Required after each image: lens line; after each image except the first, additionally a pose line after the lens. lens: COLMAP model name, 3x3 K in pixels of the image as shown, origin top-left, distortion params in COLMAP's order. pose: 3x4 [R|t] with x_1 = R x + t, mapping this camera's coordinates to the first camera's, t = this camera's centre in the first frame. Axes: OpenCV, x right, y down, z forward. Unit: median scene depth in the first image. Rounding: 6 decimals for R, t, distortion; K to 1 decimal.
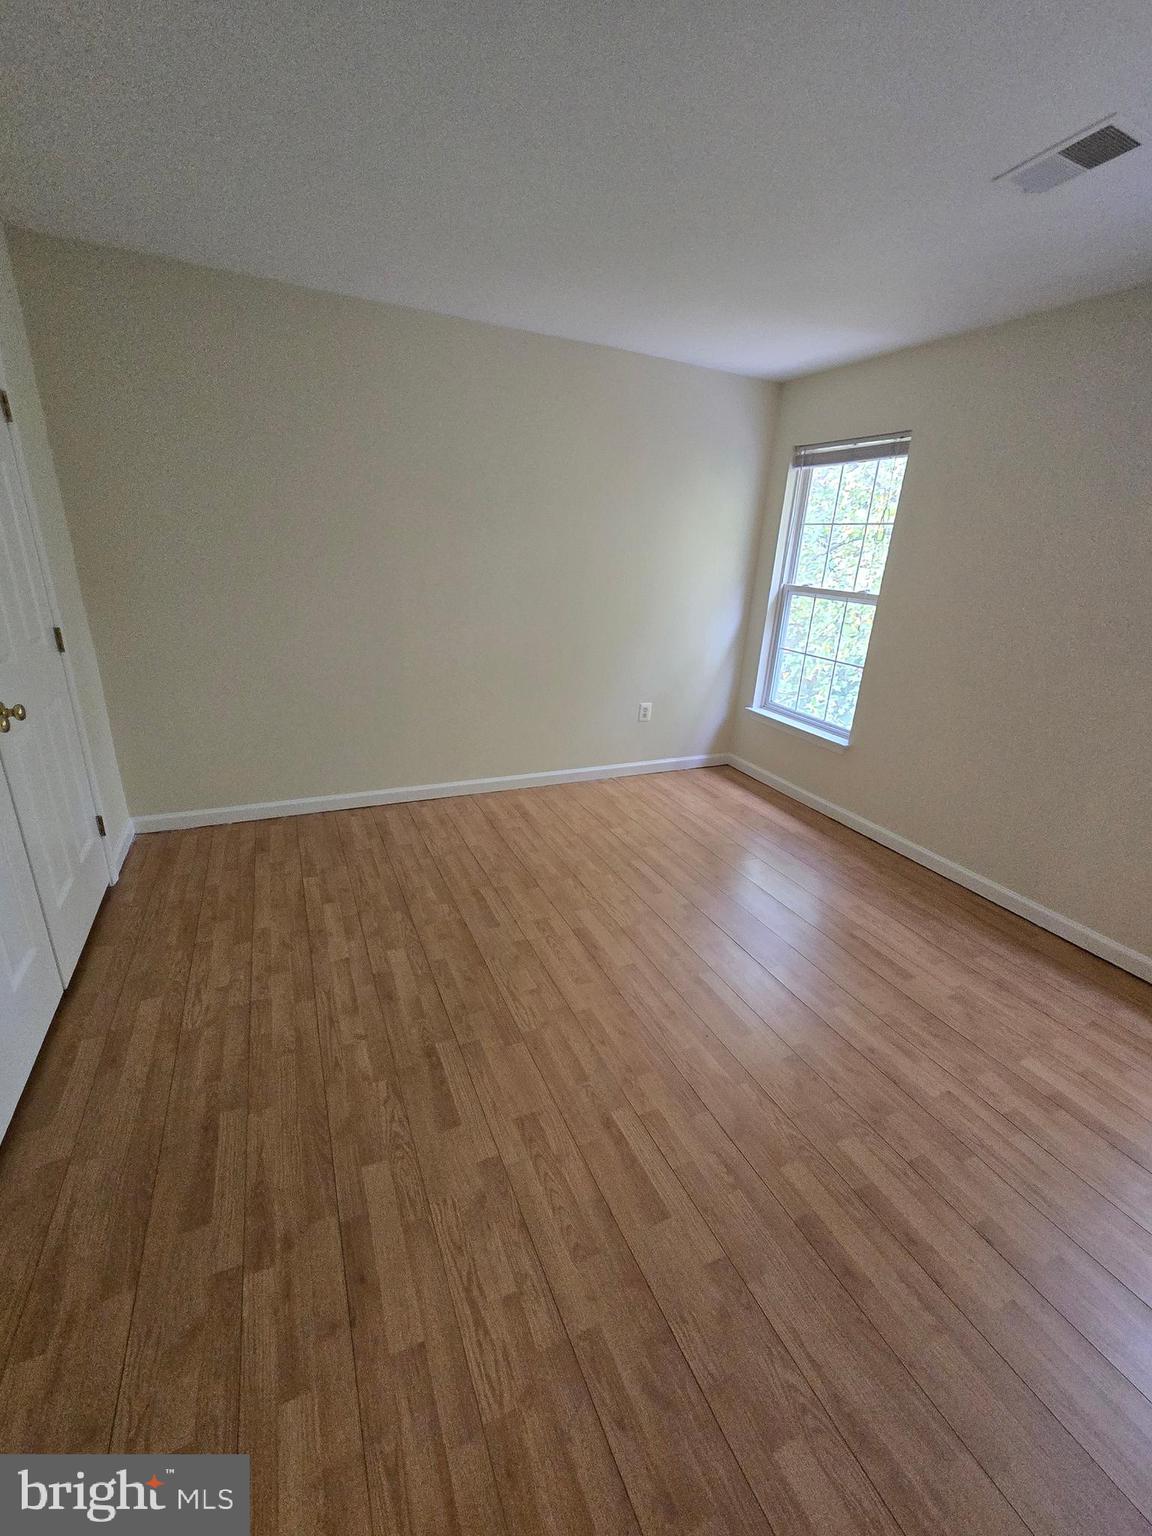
lens RADIAL K [[634.8, 0, 580.4], [0, 634.8, 772.5], [0, 0, 1]] dist [-0.000067, 0.000184]
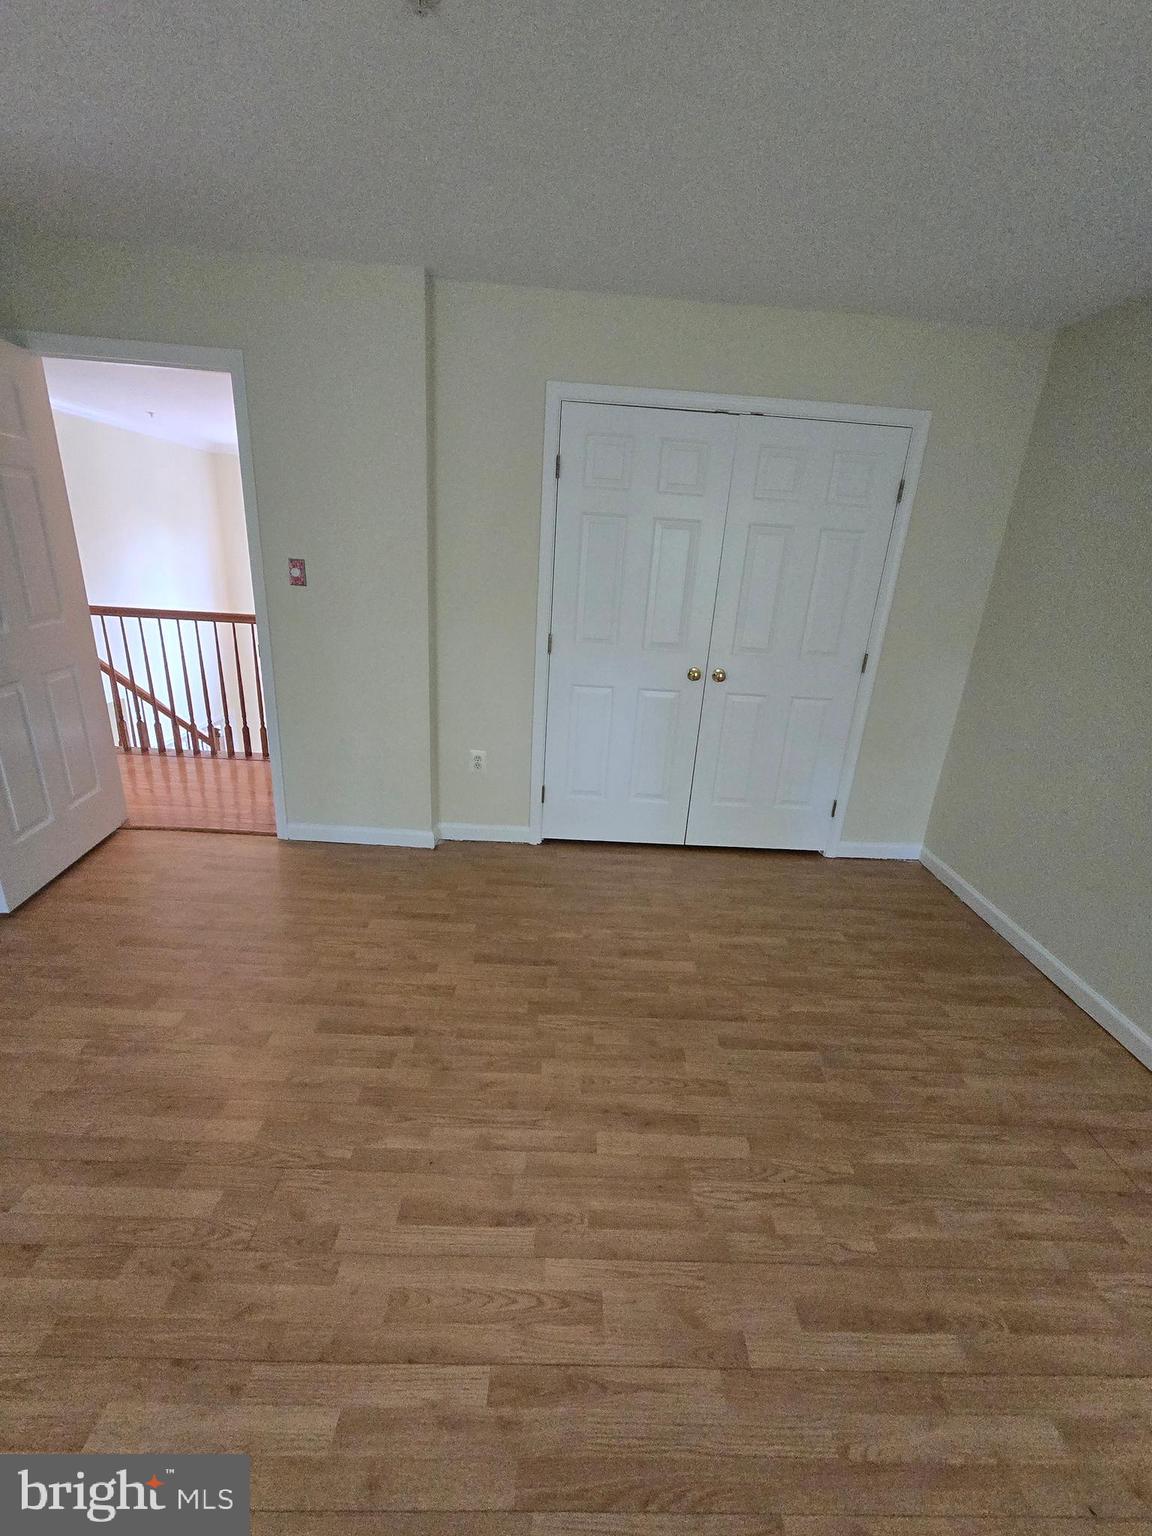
lens RADIAL K [[634.8, 0, 583.0], [0, 634.8, 771.8], [0, 0, 1]] dist [-0.000067, 0.000184]
pose [[-0.407038, 0.221931, -0.886040, 0.593852], [-0.391443, 0.834060, 0.388736, -0.294124], [0.825283, 0.505065, -0.252620, 0.941953]]
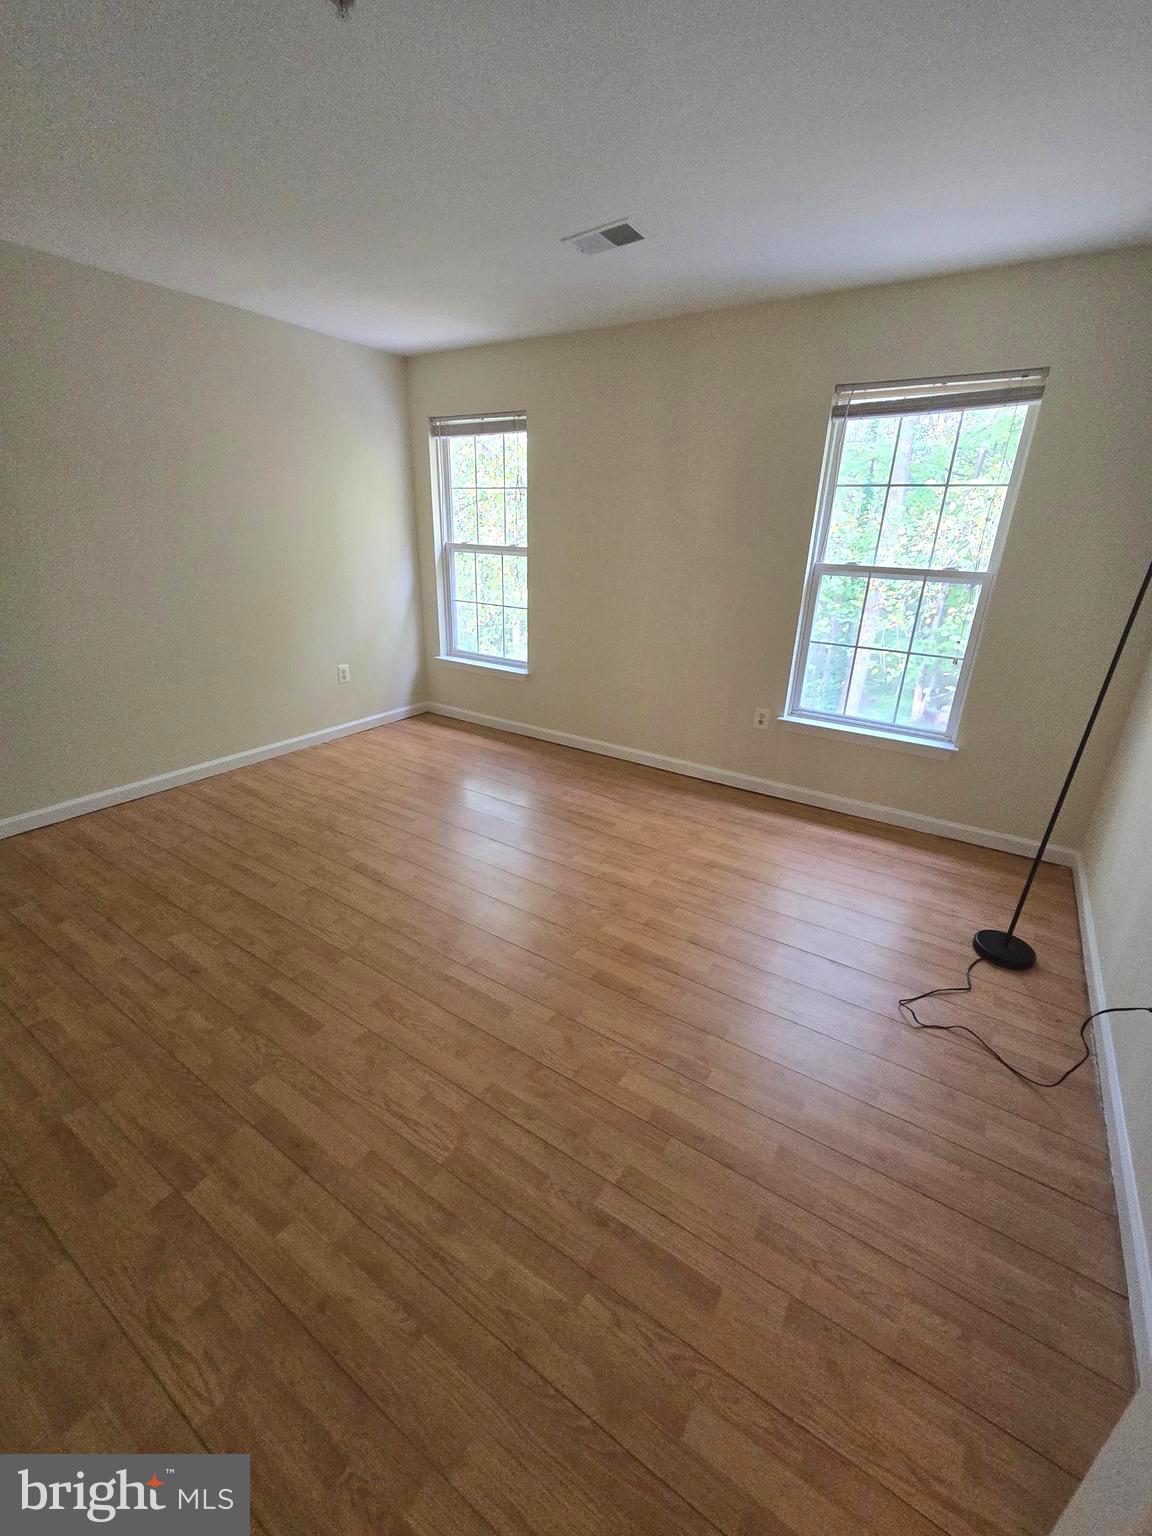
lens RADIAL K [[634.8, 0, 583.6], [0, 634.8, 772.7], [0, 0, 1]] dist [-0.000067, 0.000184]
pose [[0.849512, -0.221669, 0.478740, -0.168393], [0.196891, 0.975093, 0.102116, 0.058219], [-0.489452, 0.007511, 0.871998, -0.166203]]
